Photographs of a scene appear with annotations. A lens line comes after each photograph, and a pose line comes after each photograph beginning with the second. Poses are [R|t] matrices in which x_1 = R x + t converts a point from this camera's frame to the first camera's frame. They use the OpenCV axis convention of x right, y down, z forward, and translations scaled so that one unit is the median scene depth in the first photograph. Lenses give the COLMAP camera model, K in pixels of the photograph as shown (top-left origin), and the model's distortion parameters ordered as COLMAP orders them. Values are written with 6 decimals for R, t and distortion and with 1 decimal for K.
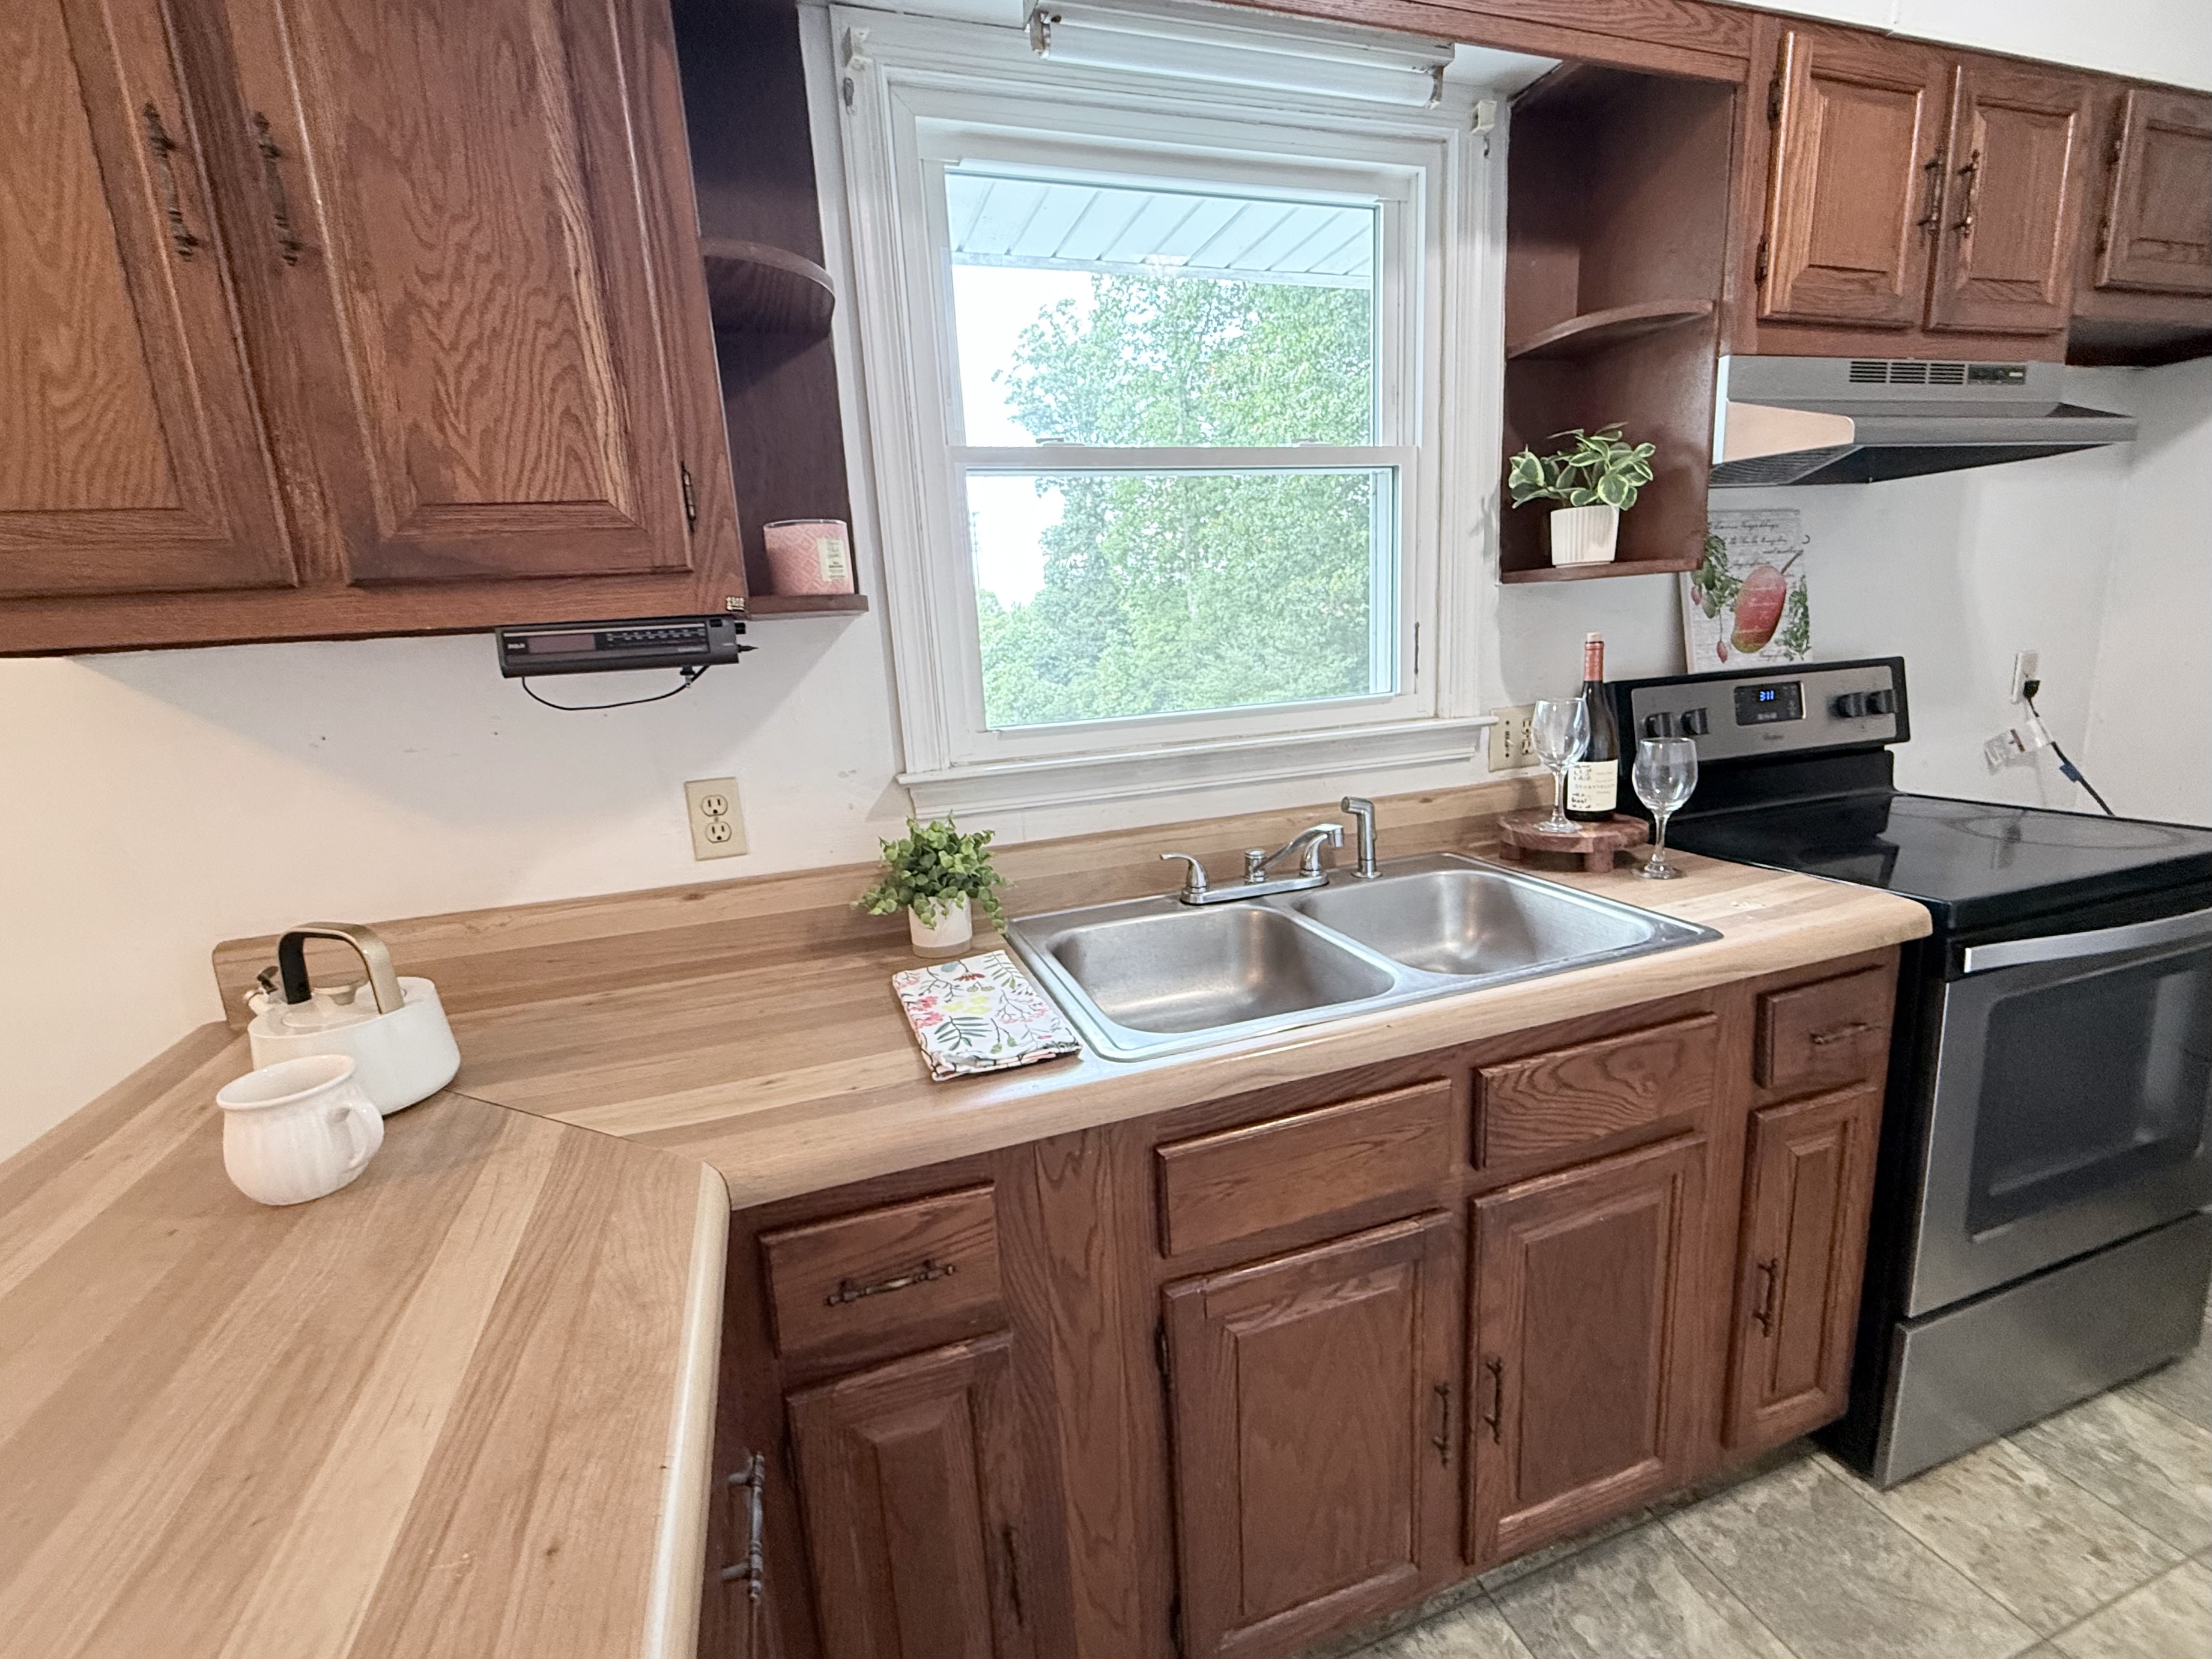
lens RADIAL K [[973.3, 0, 1106.0], [0, 973.3, 829.5], [0, 0, 1]] dist [0.001331, -0.000902]
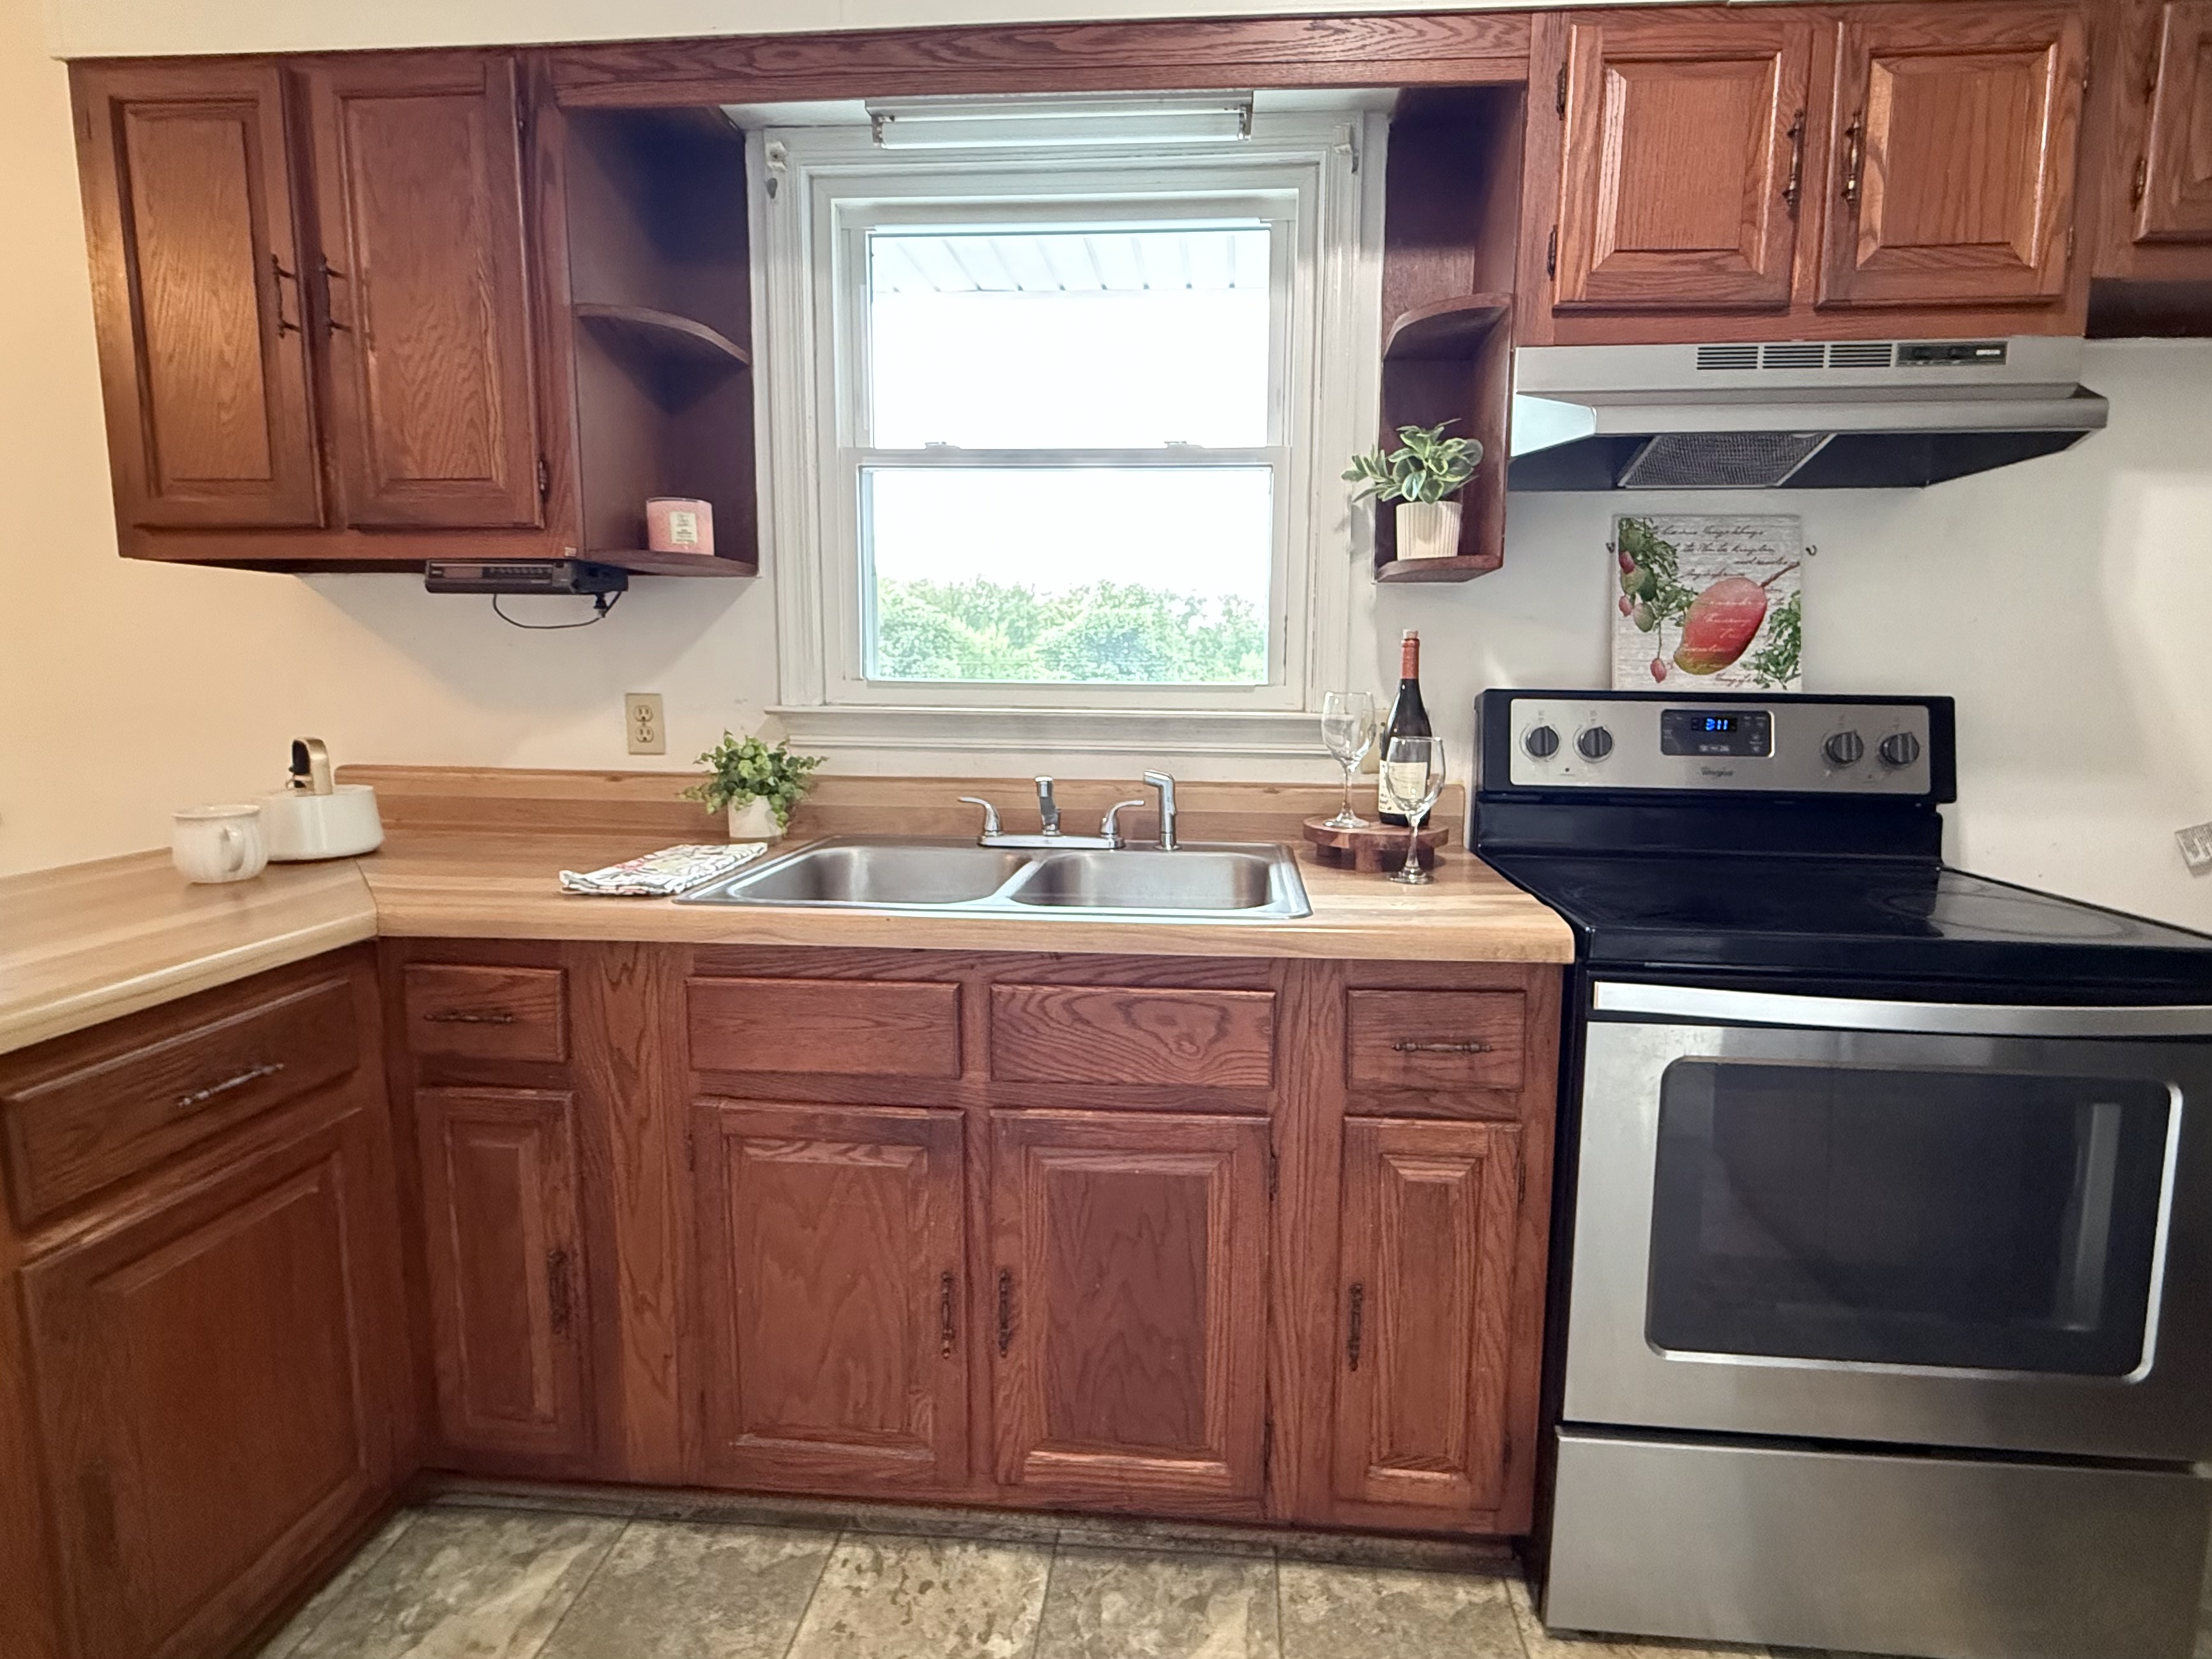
lens RADIAL K [[1037.2, 0, 1161.2], [0, 1037.2, 787.2], [0, 0, 1]] dist [-0.000305, 0.000046]
pose [[0.920241, 0.111900, -0.375013, 0.707811], [-0.141990, 0.988422, -0.053494, 0.044912], [0.364685, 0.102476, 0.925475, -0.030058]]
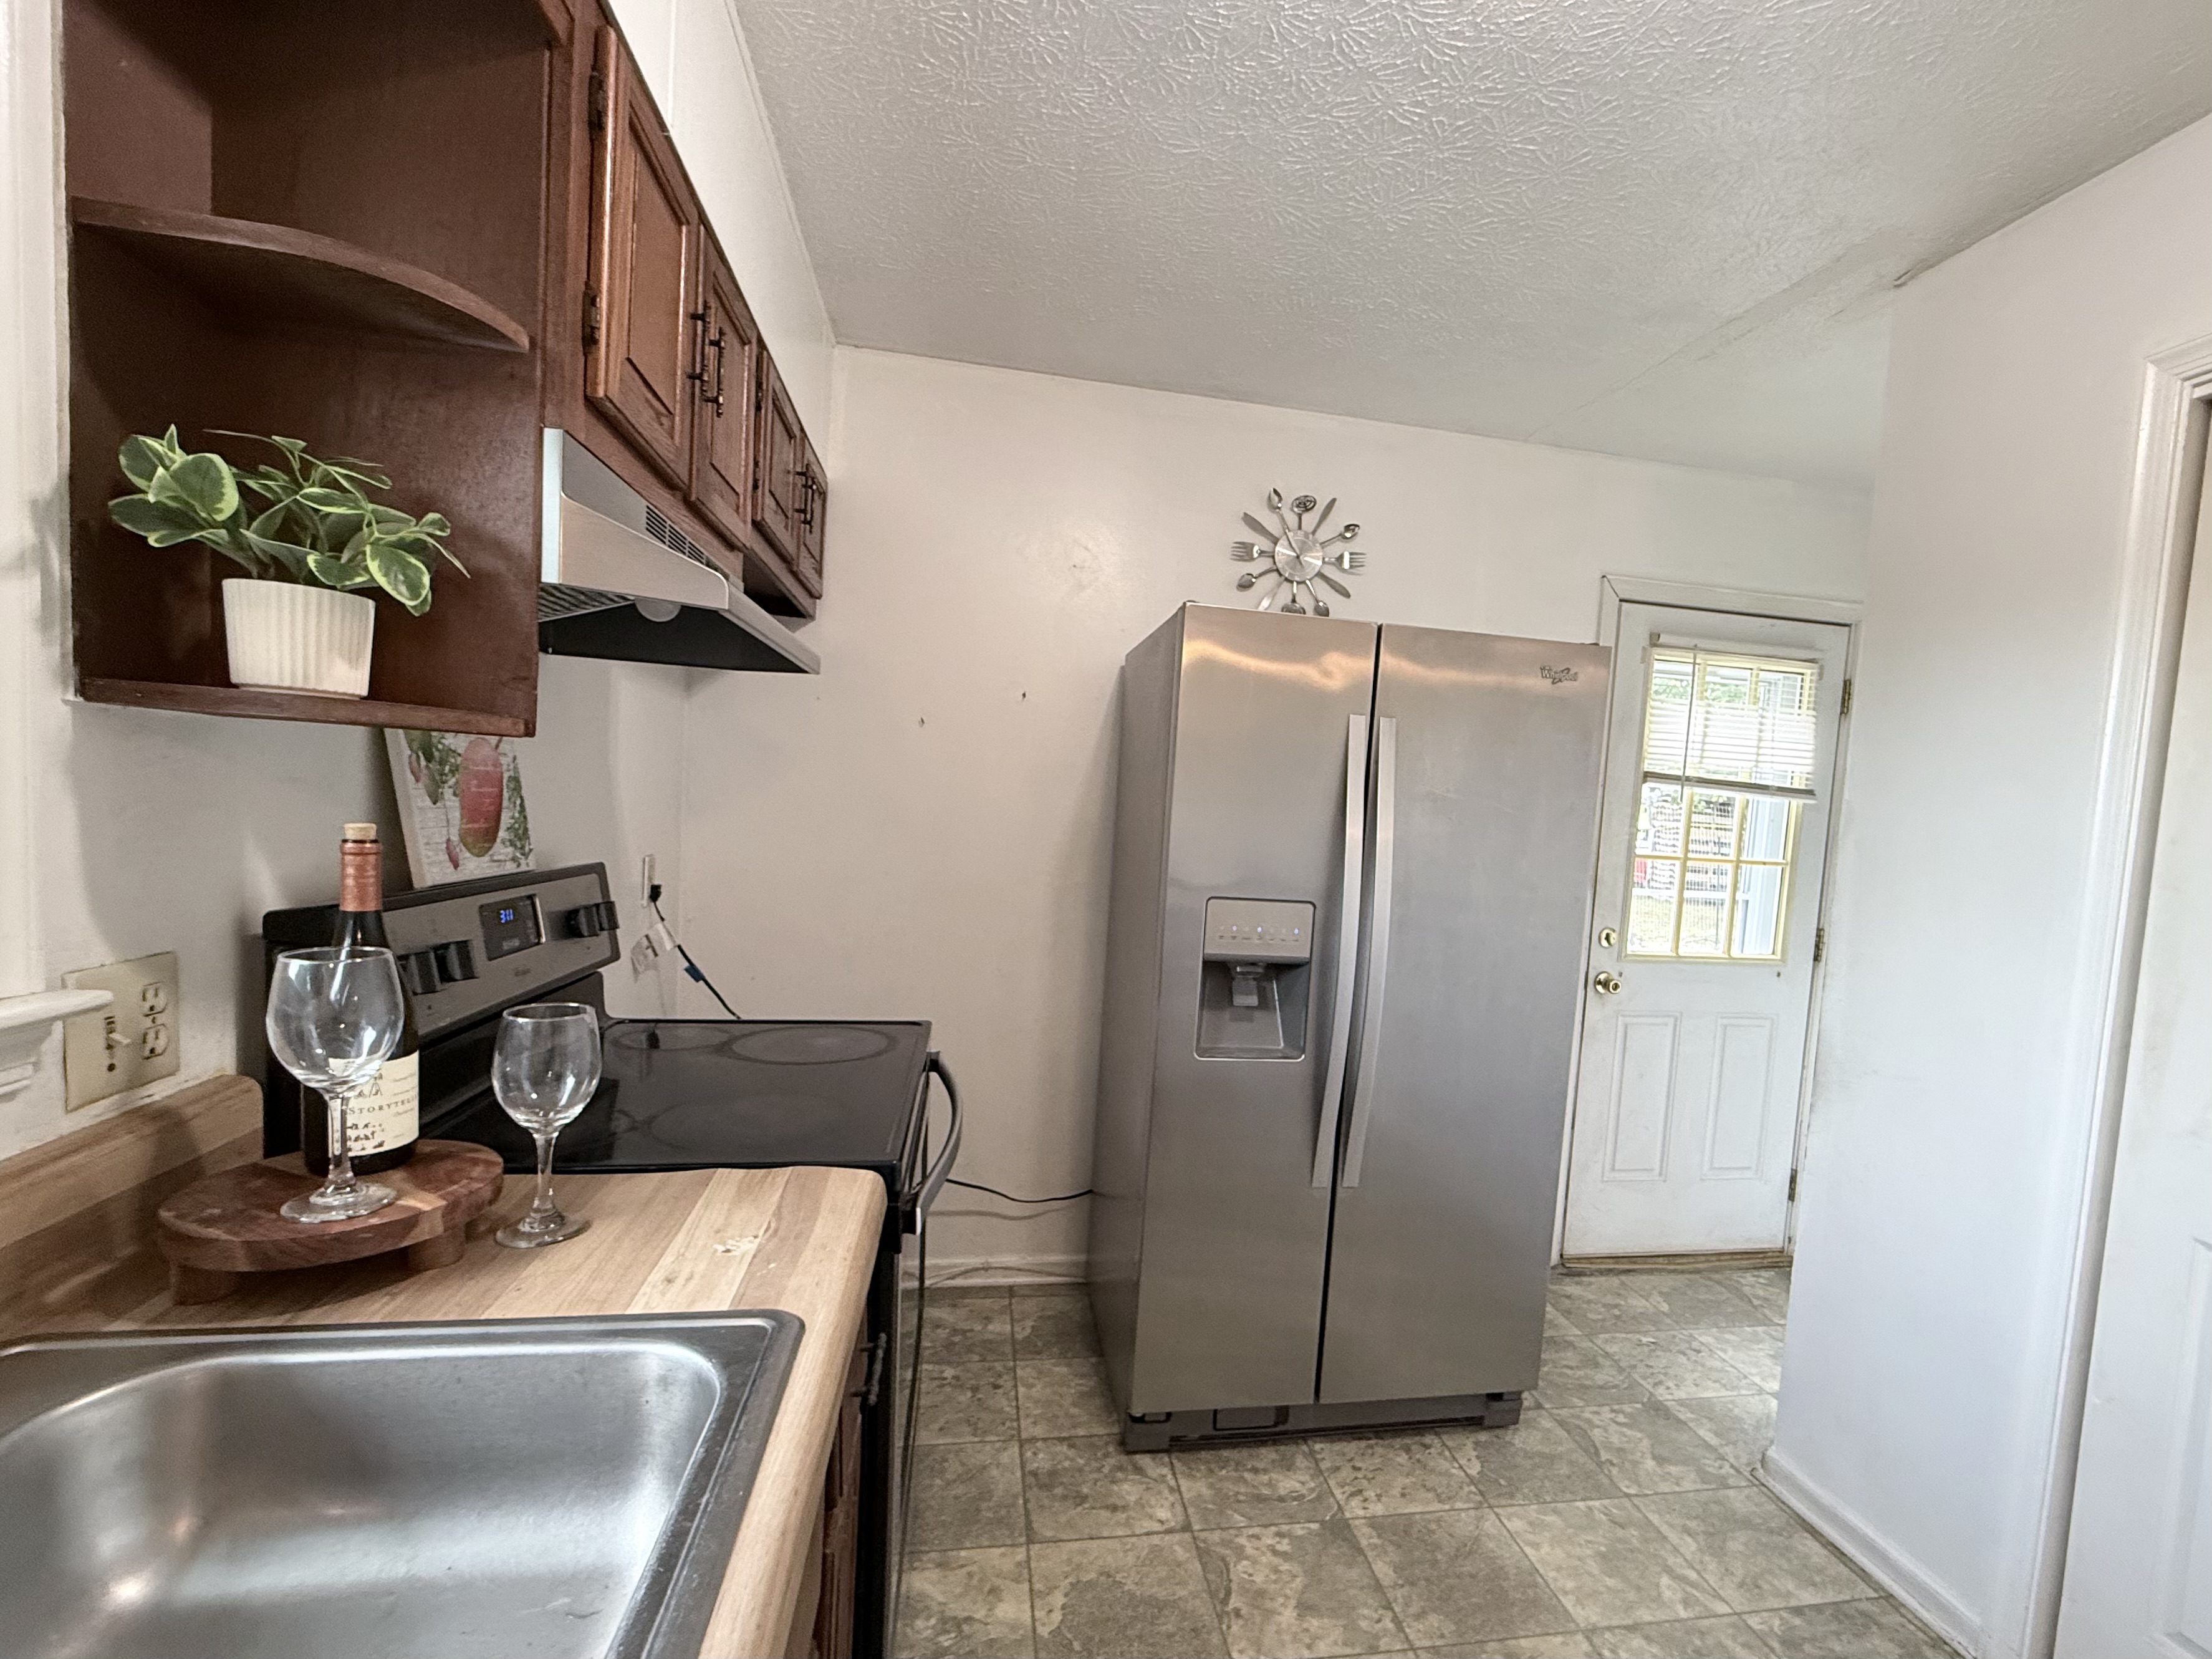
lens RADIAL K [[996.8, 0, 1166.8], [0, 996.8, 880.0], [0, 0, 1]] dist [0.000306, -0.000202]
pose [[0.131696, -0.002854, 0.991286, 0.012319], [0.131958, 0.991147, -0.014677, -0.107979], [-0.982468, 0.132741, 0.130907, 0.513652]]
